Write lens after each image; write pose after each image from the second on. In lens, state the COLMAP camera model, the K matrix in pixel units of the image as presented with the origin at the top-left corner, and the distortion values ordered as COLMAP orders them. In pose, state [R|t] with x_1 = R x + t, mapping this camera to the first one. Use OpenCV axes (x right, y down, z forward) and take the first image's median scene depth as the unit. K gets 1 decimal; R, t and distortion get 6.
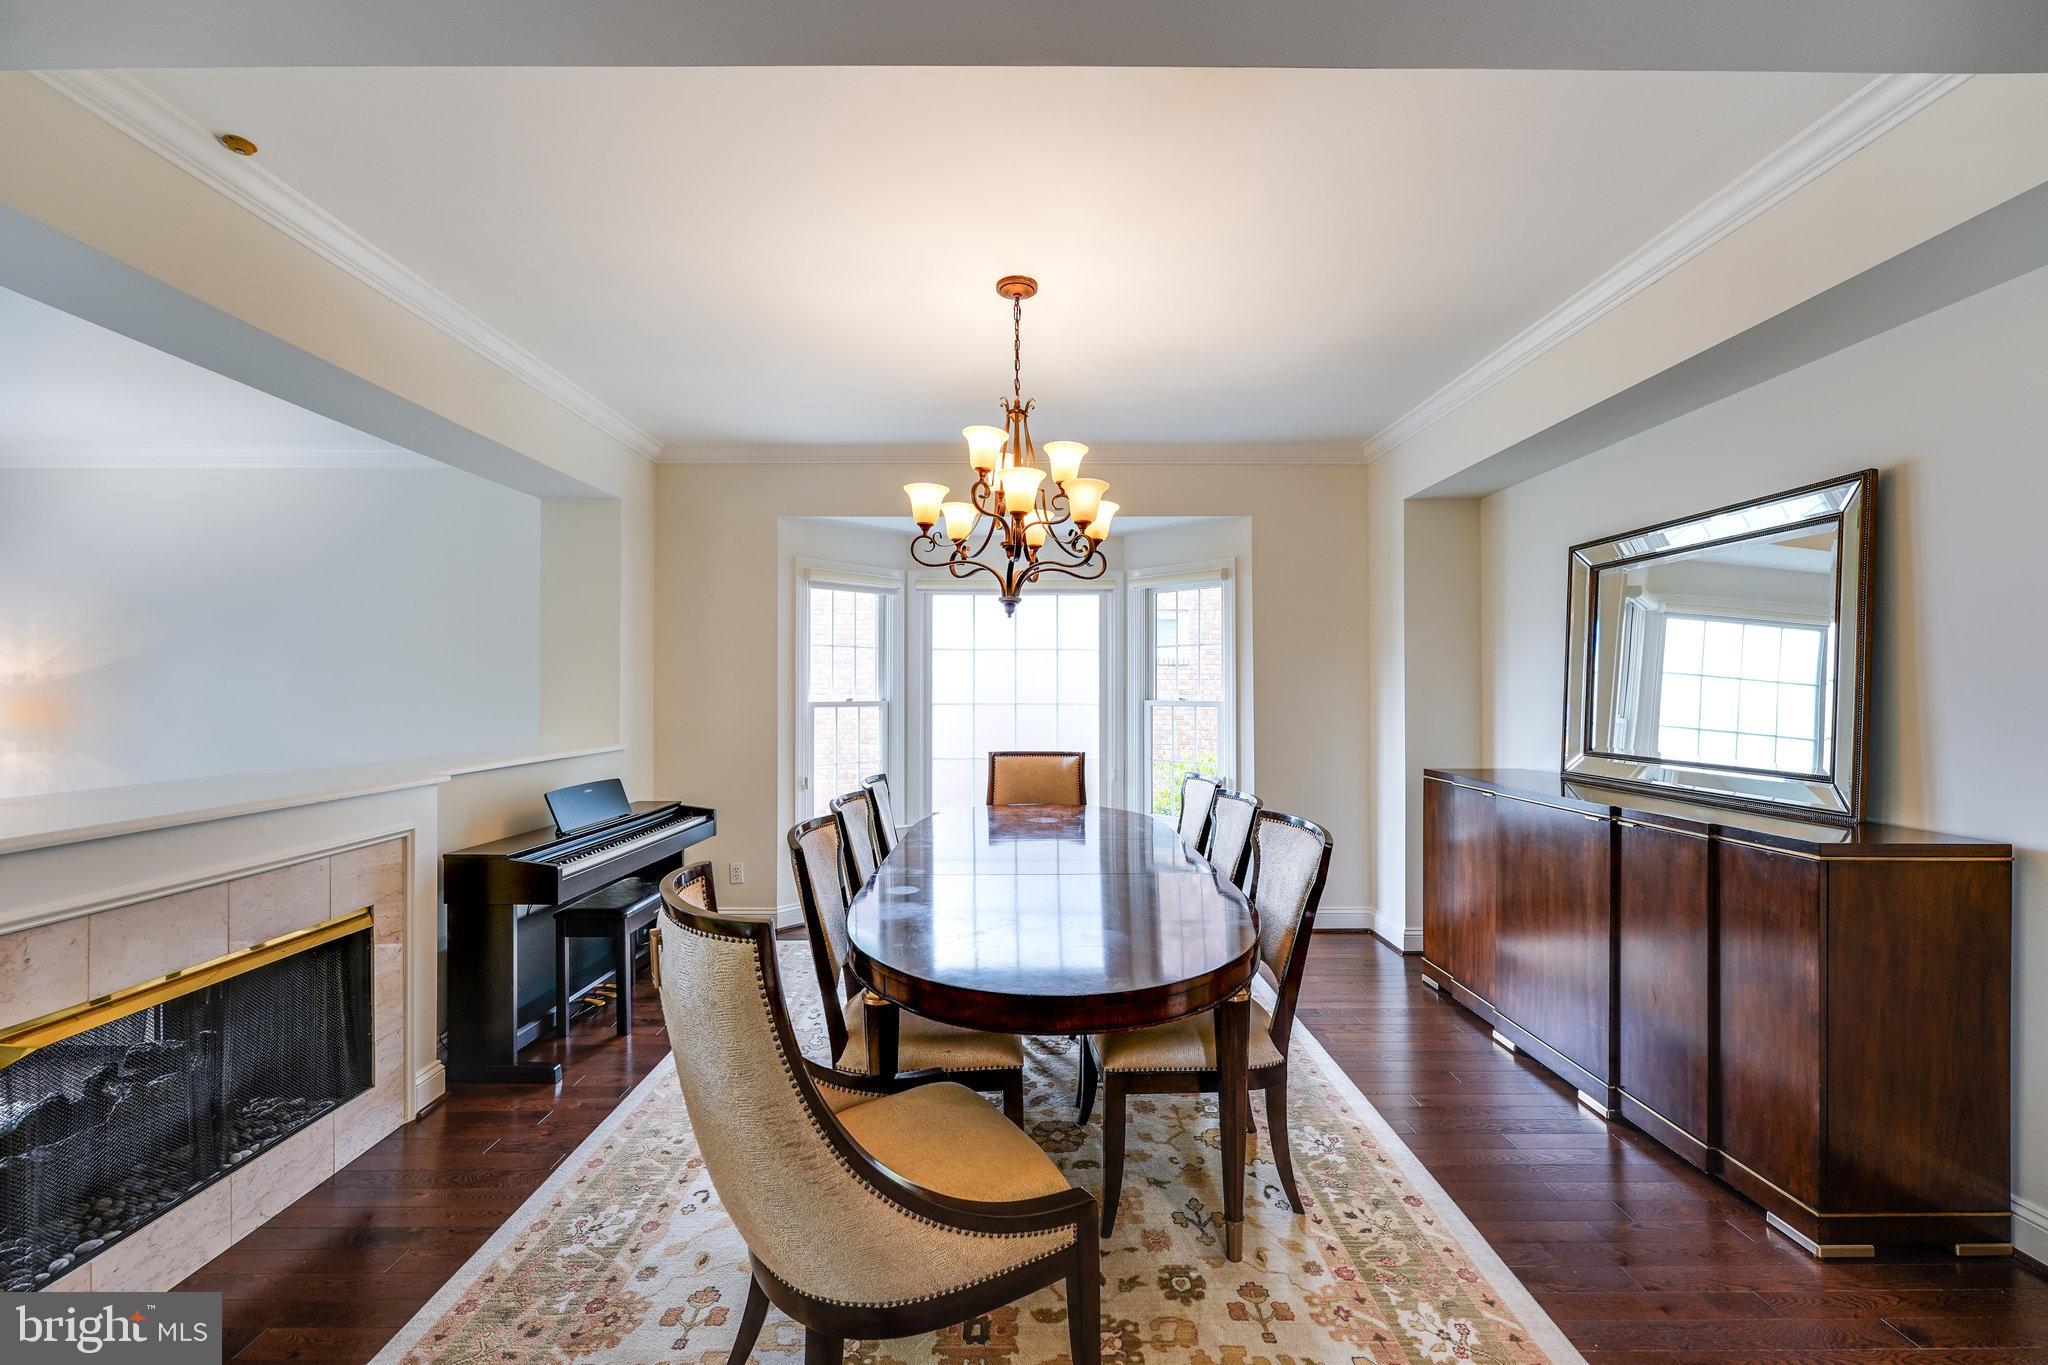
lens RADIAL K [[820.5, 0, 1024.0], [0, 820.5, 682.5], [0, 0, 1]] dist [-0.002544, 0.000013]
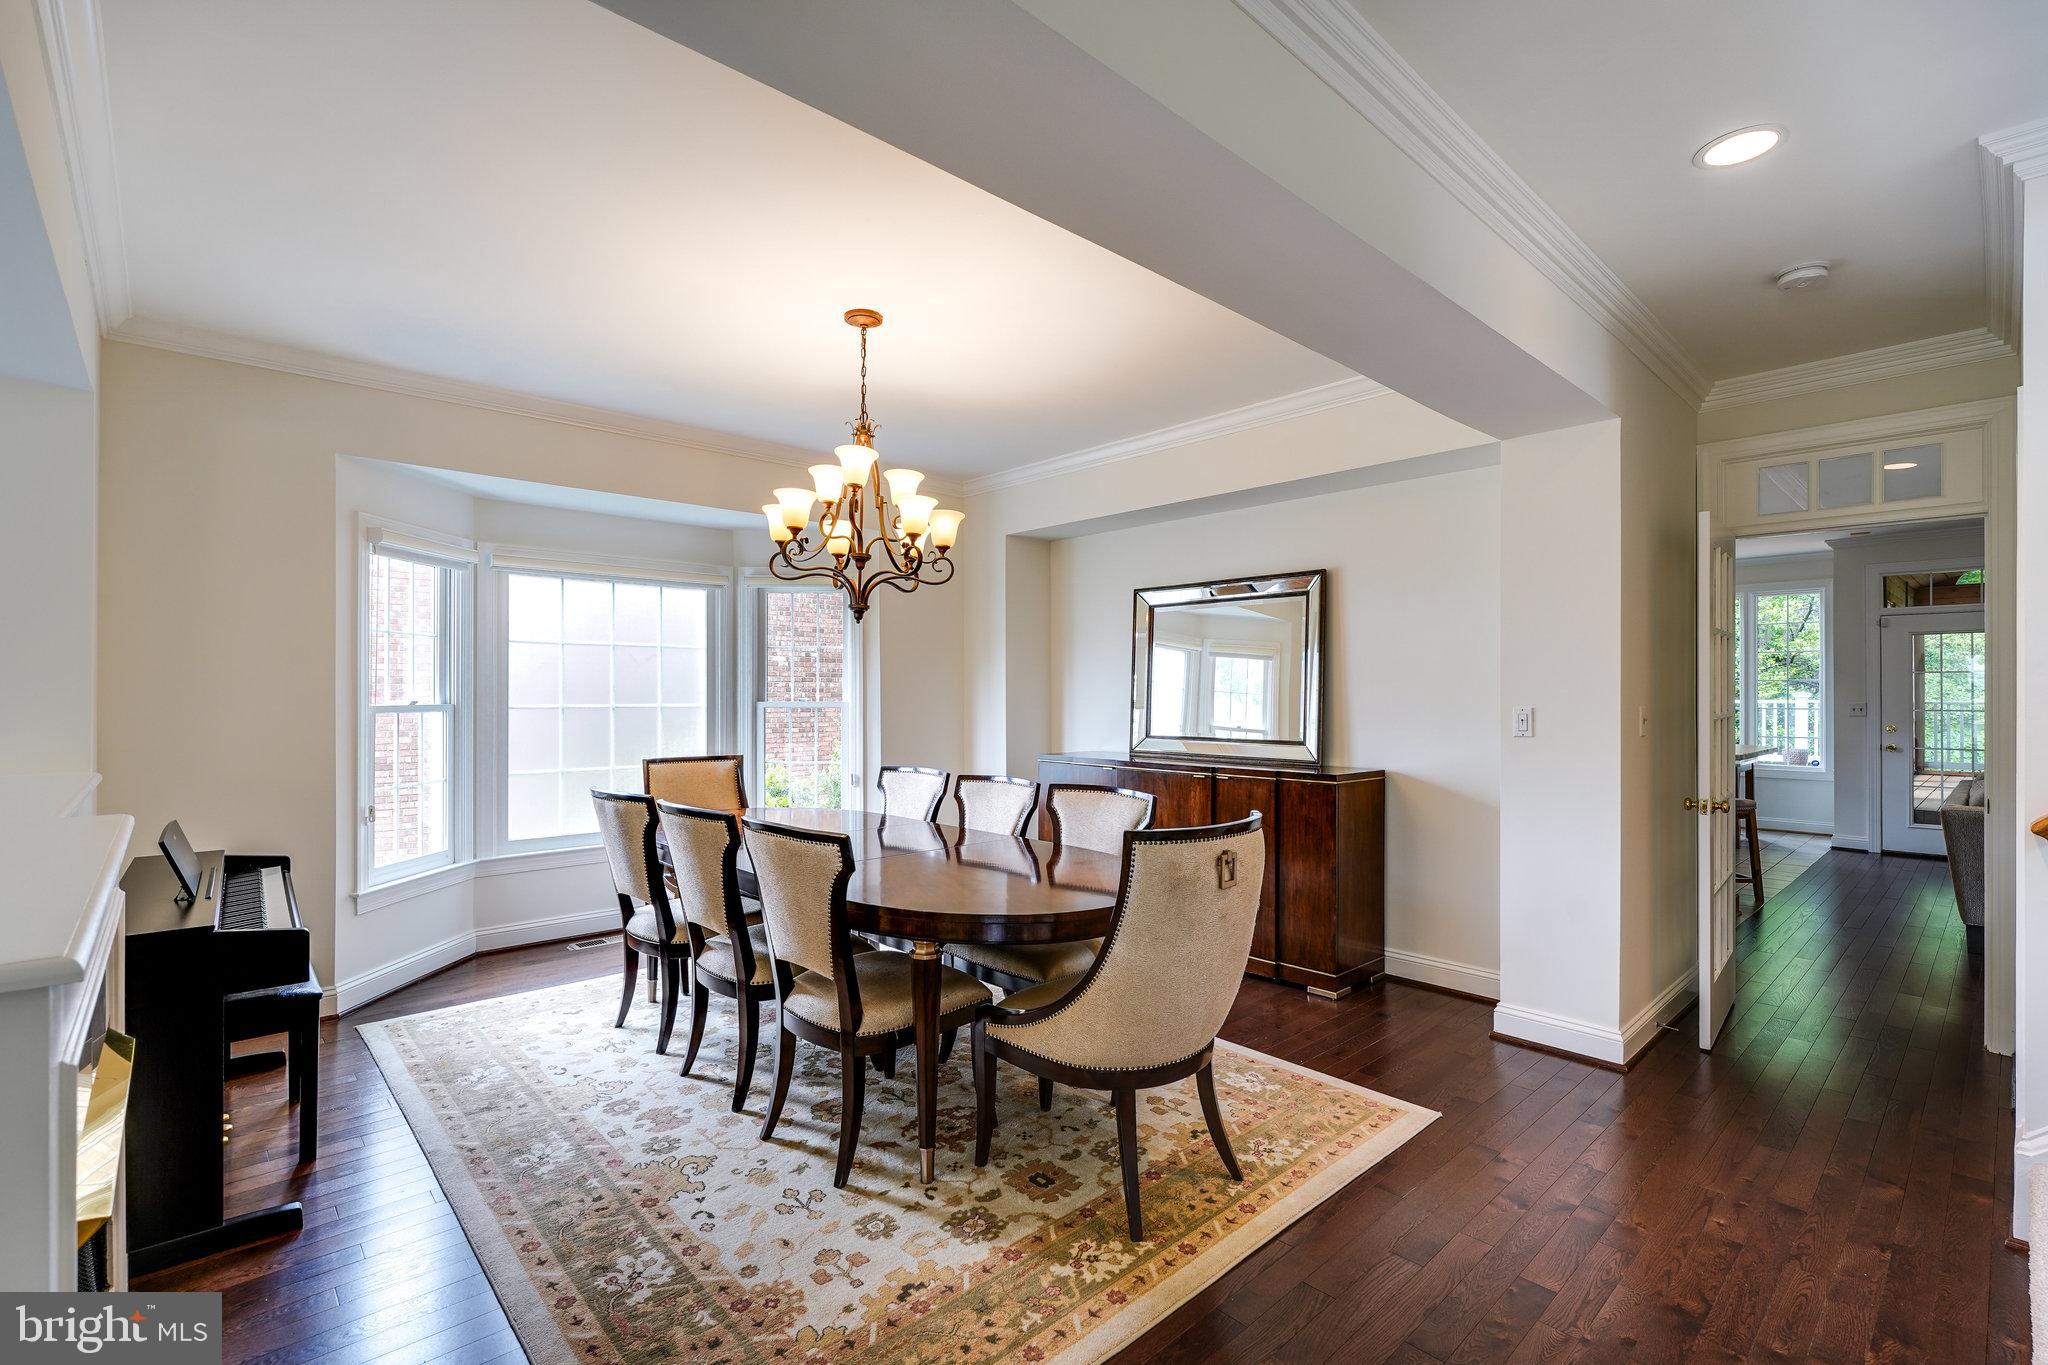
lens RADIAL K [[915.9, 0, 1024.0], [0, 915.9, 682.5], [0, 0, 1]] dist [-0.000807, 0.000222]
pose [[0.739922, 0.008721, 0.672636, -0.612363], [-0.007833, 0.999960, -0.004348, 0.002002], [-0.672647, -0.002051, 0.739961, -0.034413]]
